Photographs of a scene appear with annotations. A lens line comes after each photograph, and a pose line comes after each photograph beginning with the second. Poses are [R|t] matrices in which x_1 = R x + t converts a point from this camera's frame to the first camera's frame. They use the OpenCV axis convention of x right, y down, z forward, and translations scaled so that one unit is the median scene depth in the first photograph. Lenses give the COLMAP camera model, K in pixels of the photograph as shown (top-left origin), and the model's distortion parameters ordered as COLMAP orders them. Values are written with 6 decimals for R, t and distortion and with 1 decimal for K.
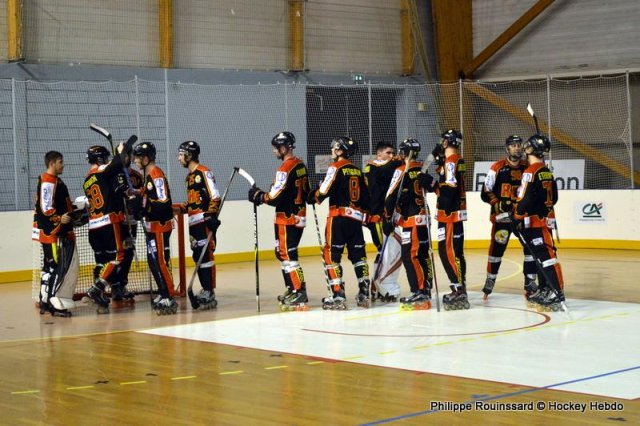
lens RADIAL K [[1830.7, 0, 320.0], [0, 1830.7, 213.0], [0, 0, 1]] dist [0.098871, 3.556308]
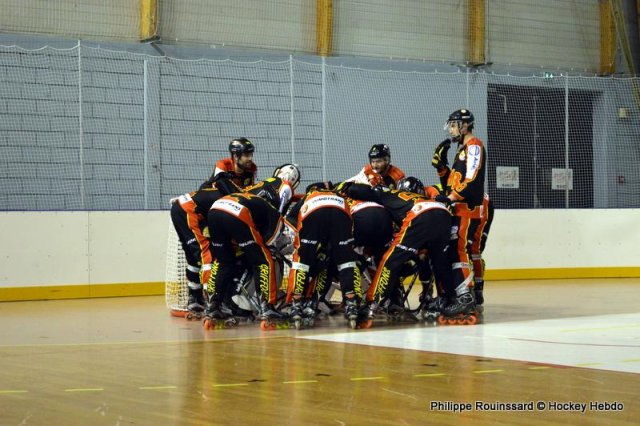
lens RADIAL K [[1830.7, 0, 320.0], [0, 1830.7, 213.0], [0, 0, 1]] dist [0.098871, 3.556308]
pose [[0.997716, 0.007682, -0.067115, -0.028650], [-0.011790, 0.998067, -0.061020, 0.044480], [0.066517, 0.061672, 0.995878, 0.166293]]
